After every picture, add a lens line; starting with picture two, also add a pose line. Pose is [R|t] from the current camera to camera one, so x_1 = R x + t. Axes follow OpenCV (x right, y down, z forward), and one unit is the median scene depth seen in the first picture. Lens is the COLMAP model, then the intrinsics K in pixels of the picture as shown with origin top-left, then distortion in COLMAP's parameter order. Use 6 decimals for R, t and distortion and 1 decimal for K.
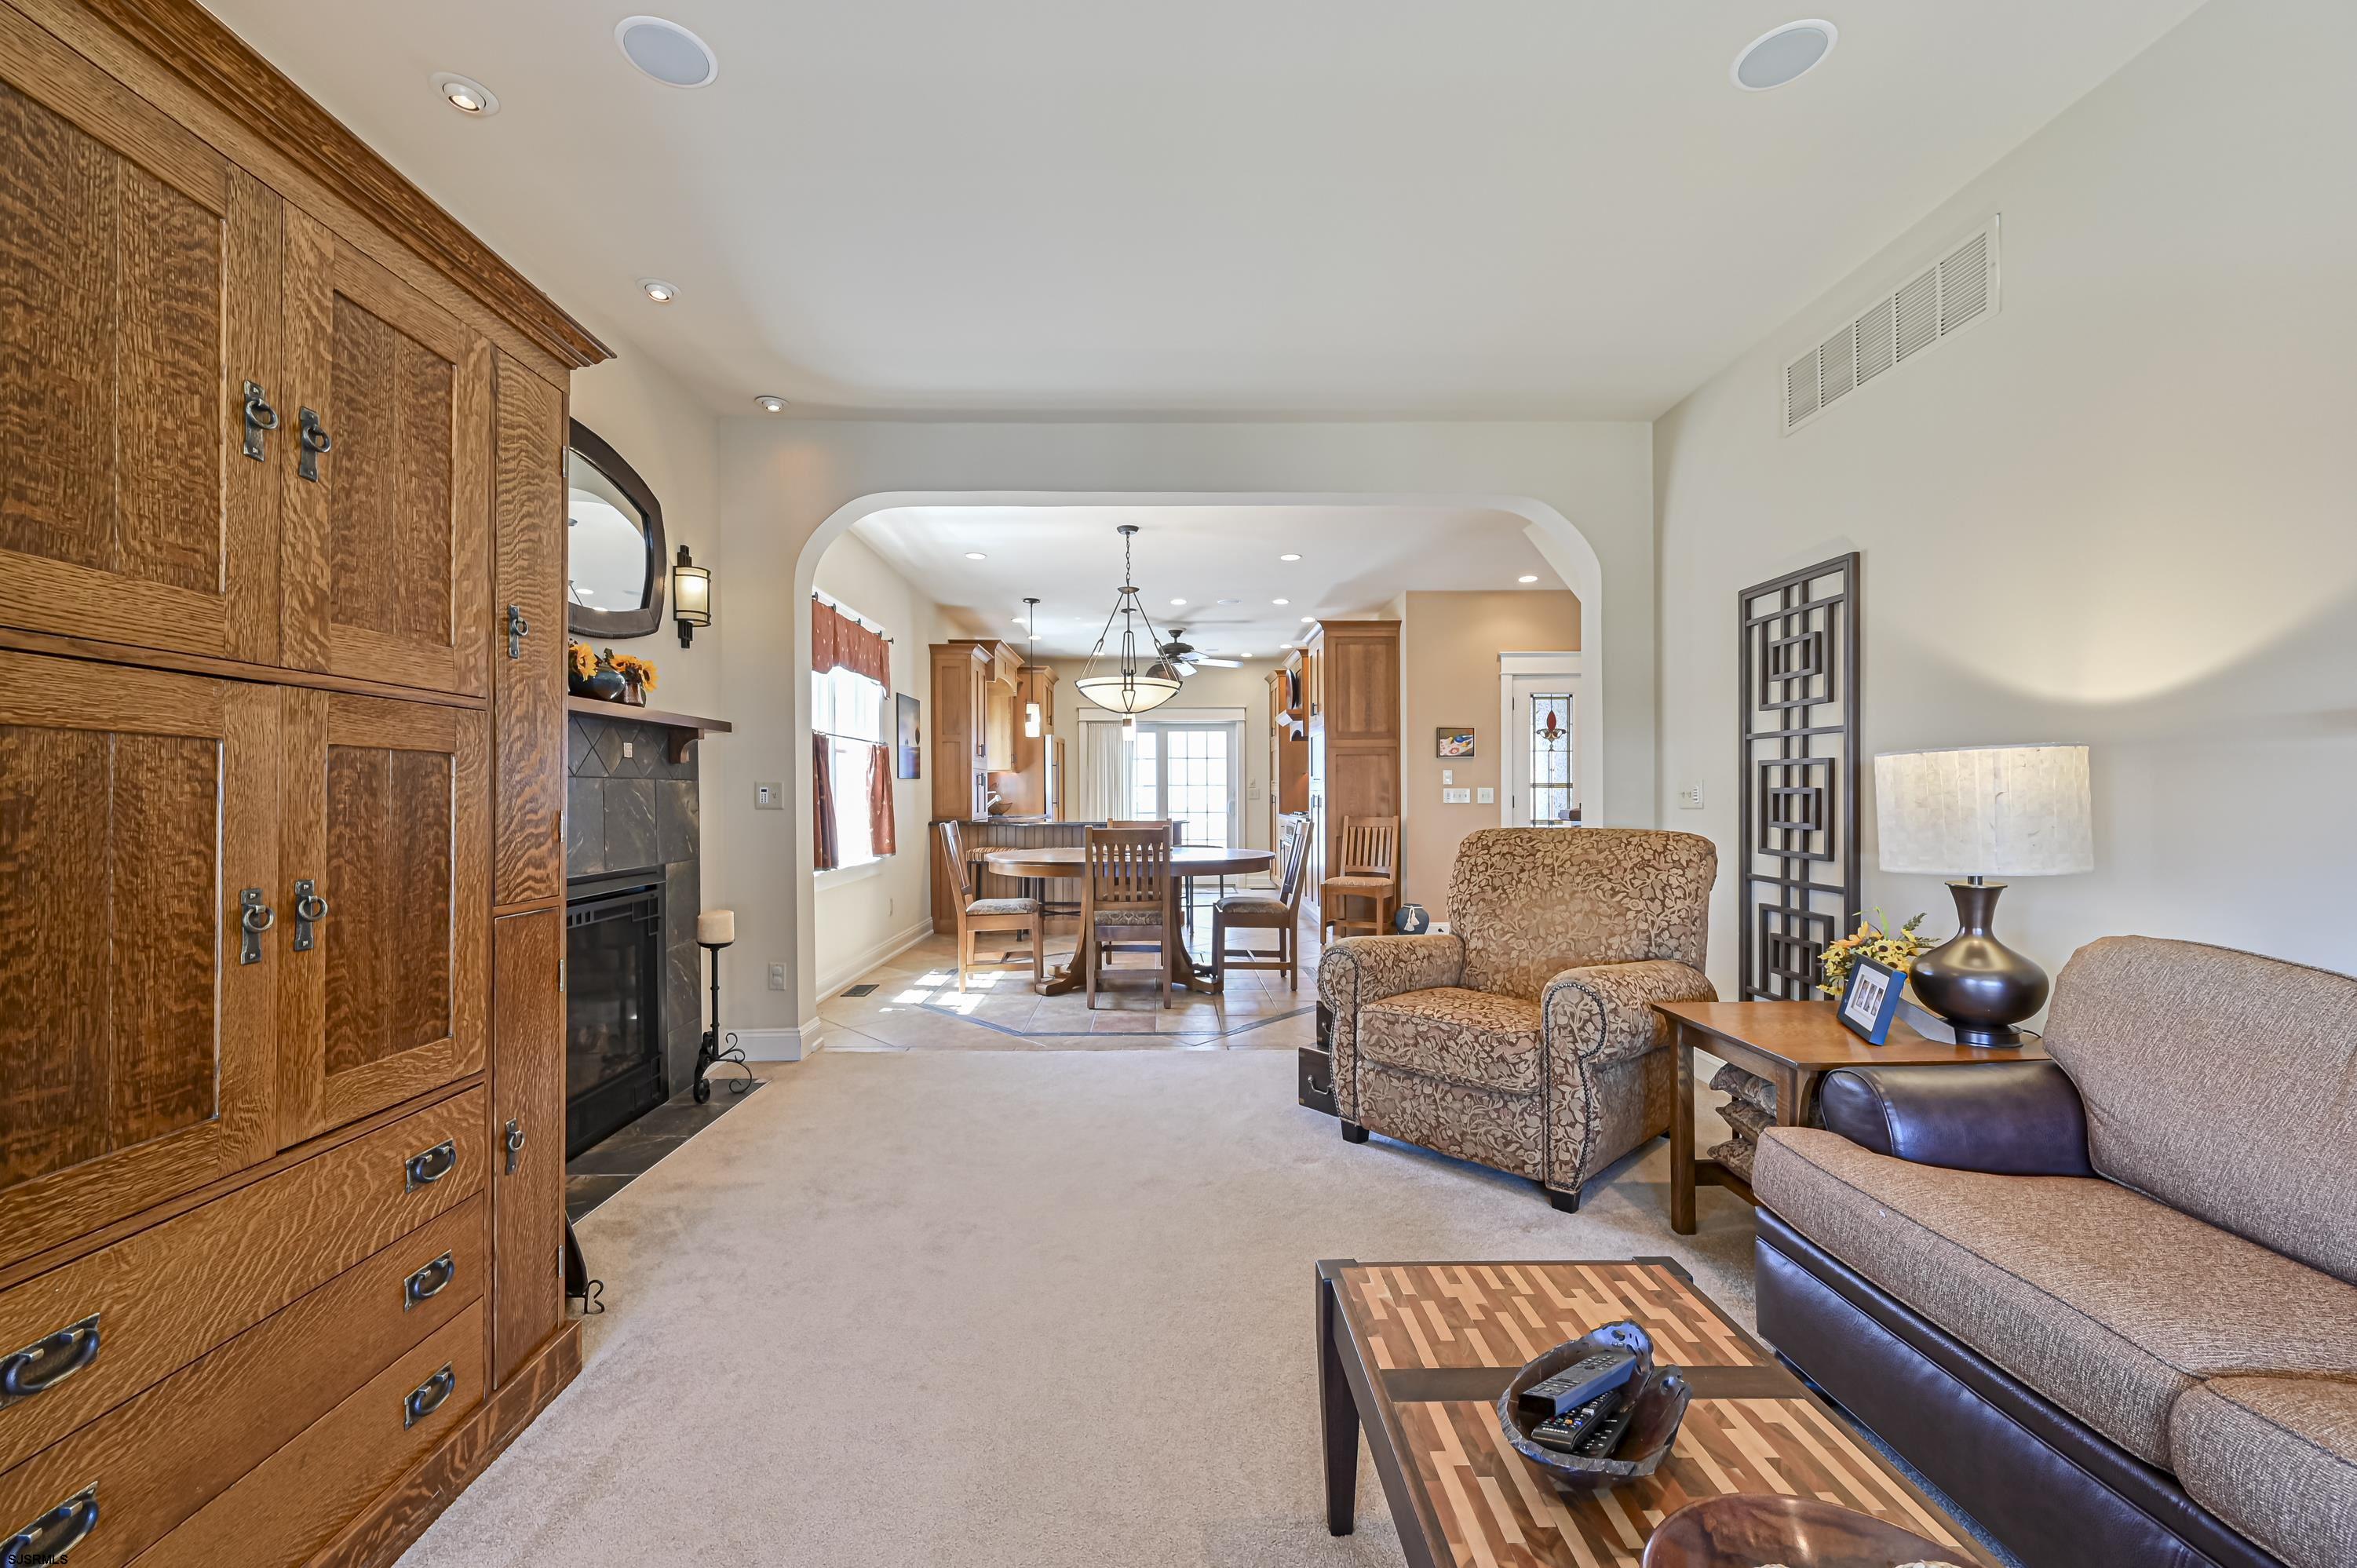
lens RADIAL K [[931.0, 0, 1175.4], [0, 931.0, 791.0], [0, 0, 1]] dist [0.000632, 0.000016]
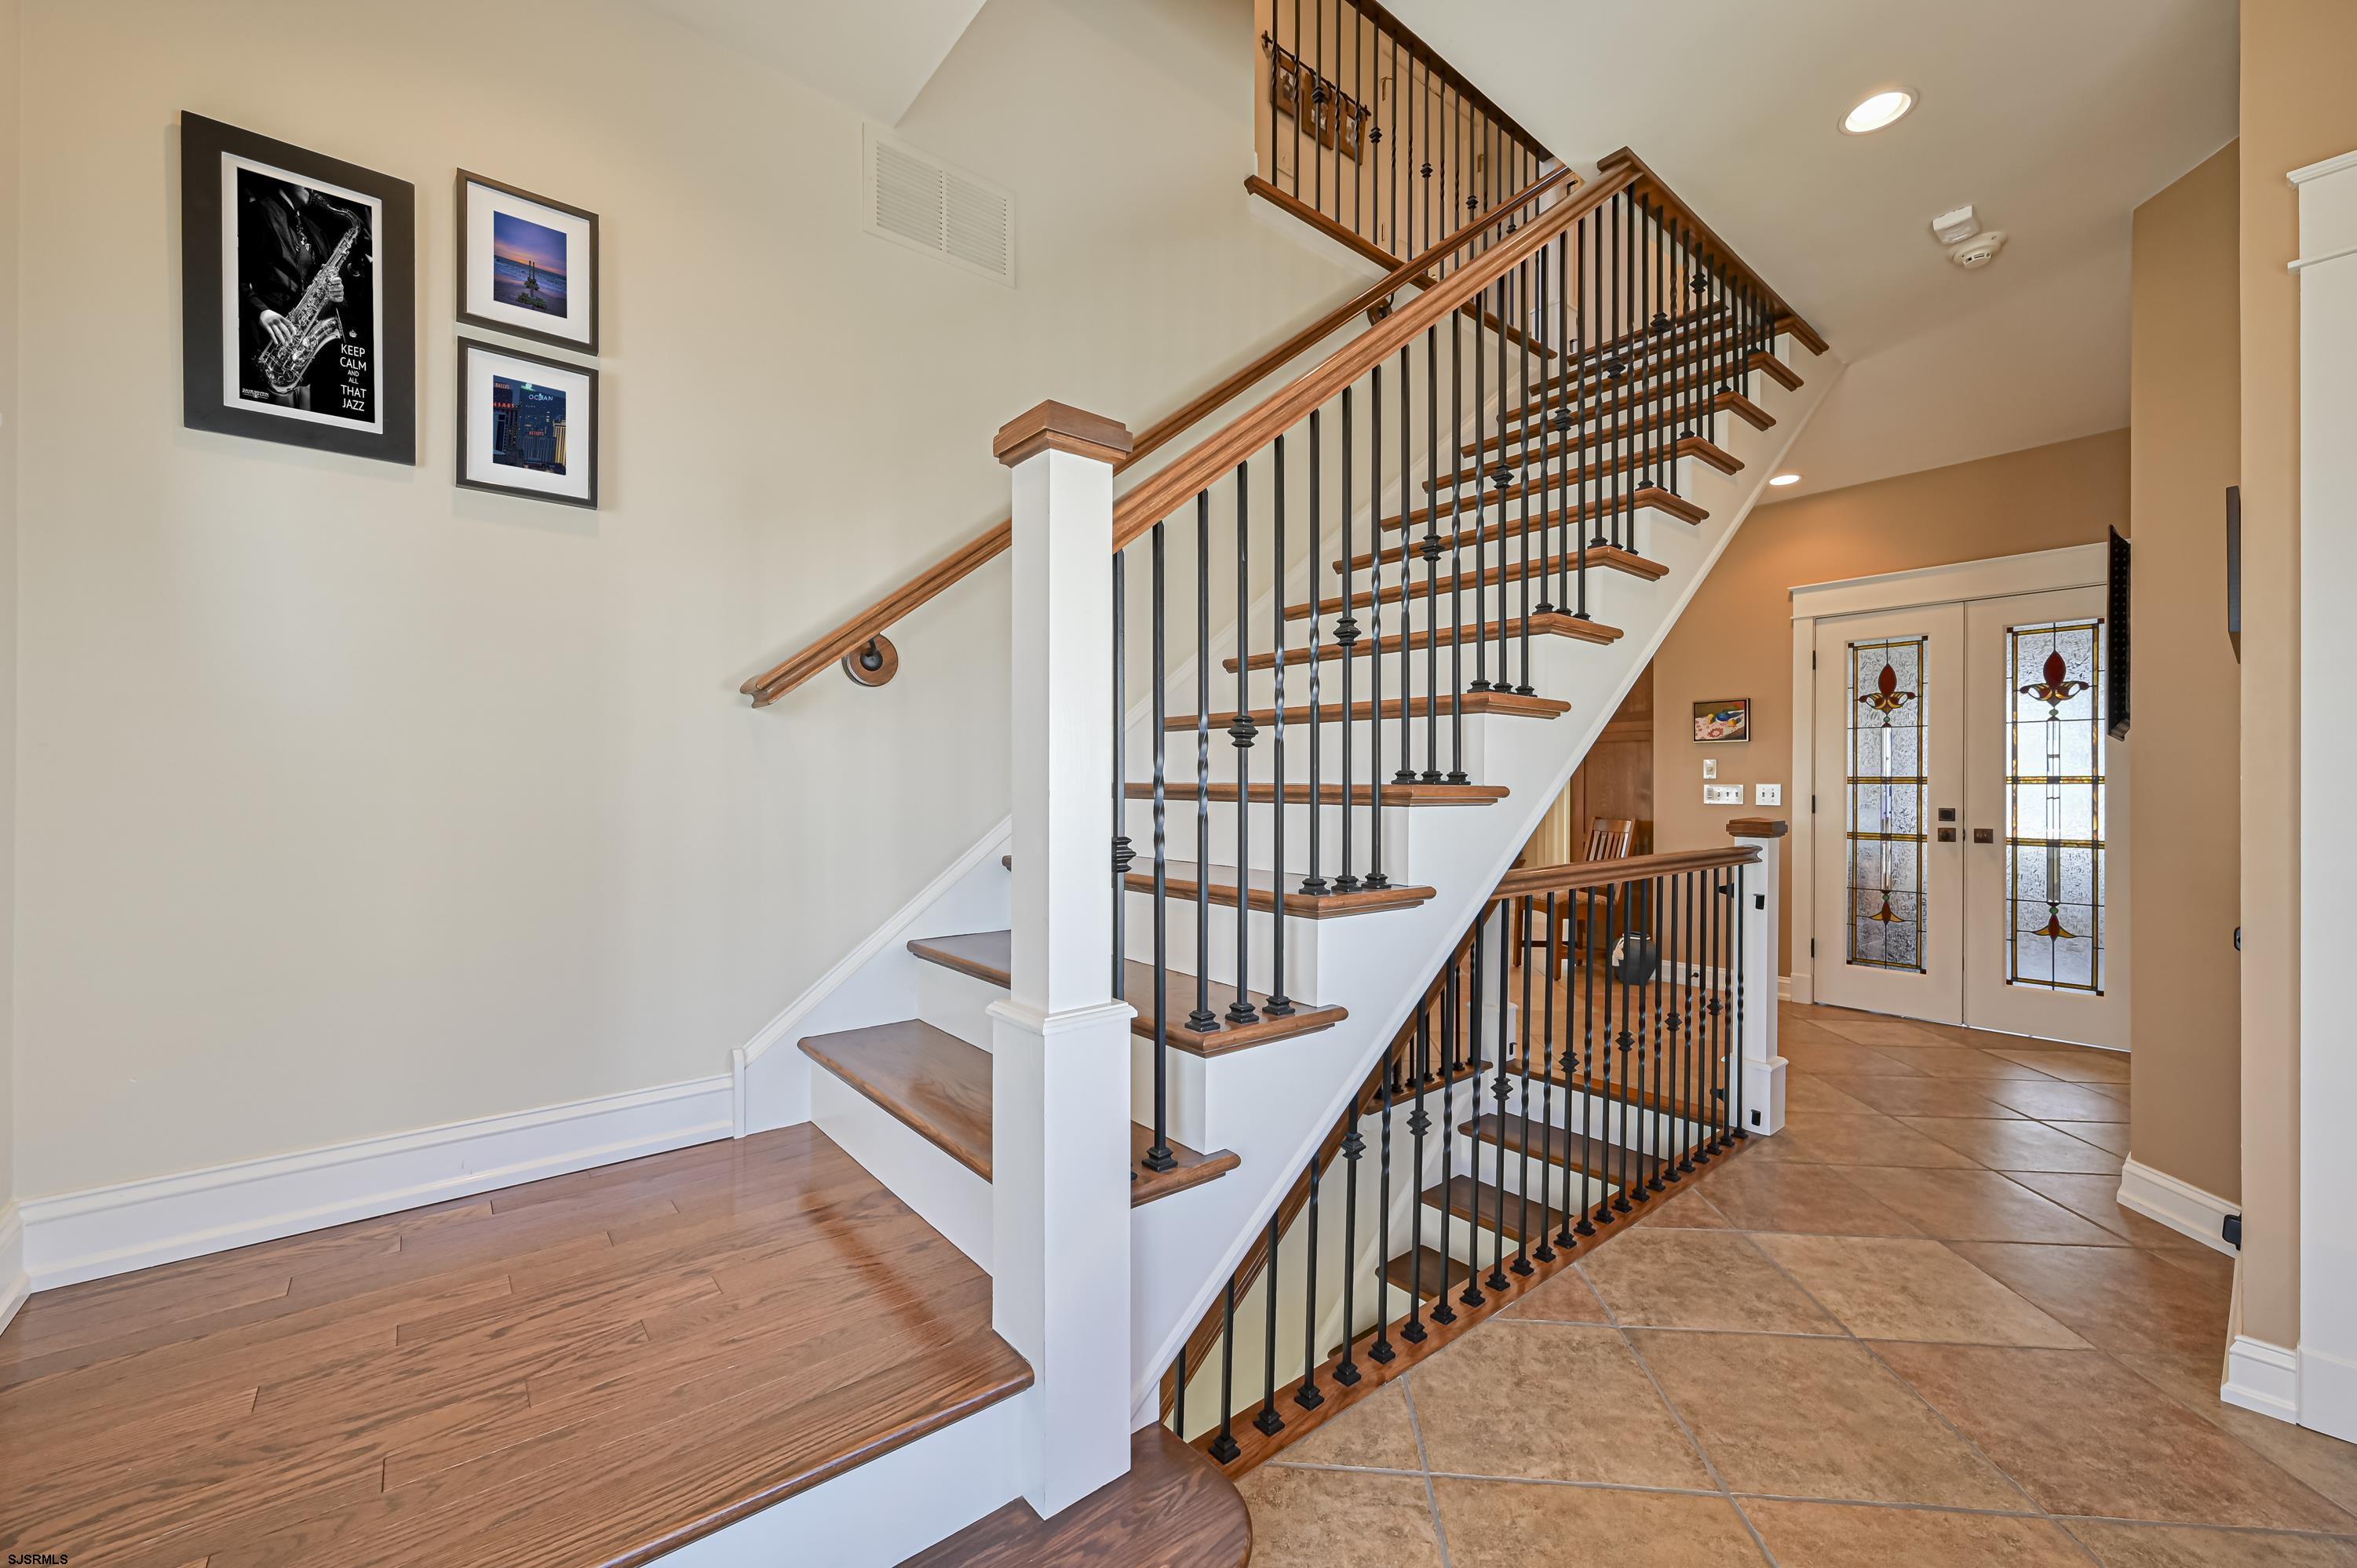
lens RADIAL K [[924.3, 0, 1183.0], [0, 924.3, 779.5], [0, 0, 1]] dist [-0.000204, 0.000115]
pose [[0.625592, 0.000717, -0.780150, 0.600526], [0.005772, 0.999968, 0.005547, -0.012838], [0.780129, -0.007973, 0.625568, 0.218739]]
